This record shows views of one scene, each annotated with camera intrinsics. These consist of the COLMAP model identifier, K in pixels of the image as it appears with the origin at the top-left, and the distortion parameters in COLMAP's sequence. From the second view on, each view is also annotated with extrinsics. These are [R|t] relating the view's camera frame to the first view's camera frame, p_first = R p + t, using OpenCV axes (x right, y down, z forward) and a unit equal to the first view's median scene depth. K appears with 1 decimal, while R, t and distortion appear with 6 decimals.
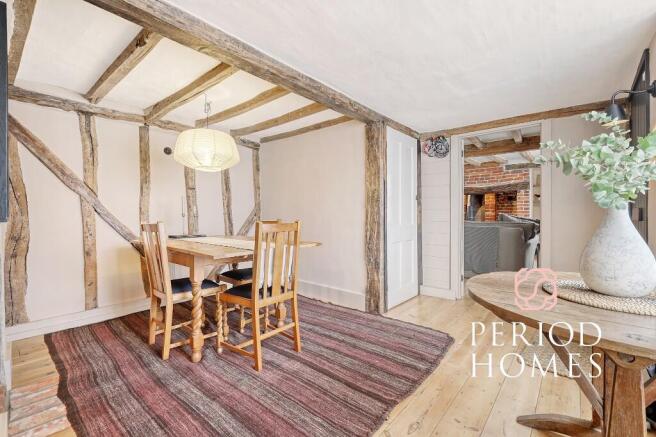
lens RADIAL K [[287.1, 0, 329.9], [0, 287.1, 216.4], [0, 0, 1]] dist [0.003078, 0.000365]
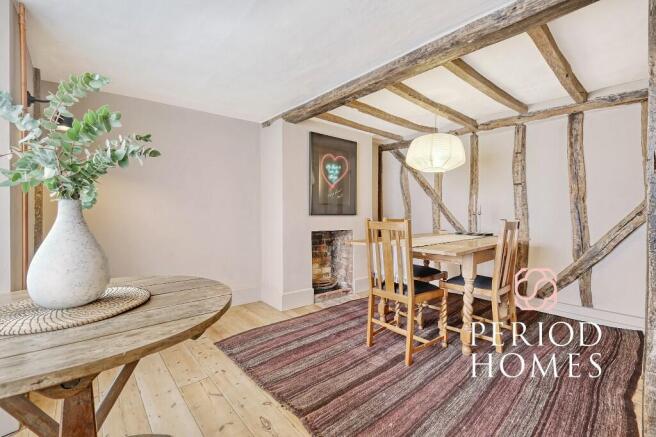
lens RADIAL K [[287.1, 0, 330.4], [0, 287.1, 215.6], [0, 0, 1]] dist [0.003078, 0.000365]
pose [[-0.147935, 0.013206, -0.988909, 0.968788], [-0.008471, 0.999857, 0.014619, -0.010433], [0.988961, 0.010540, -0.147802, 1.062417]]
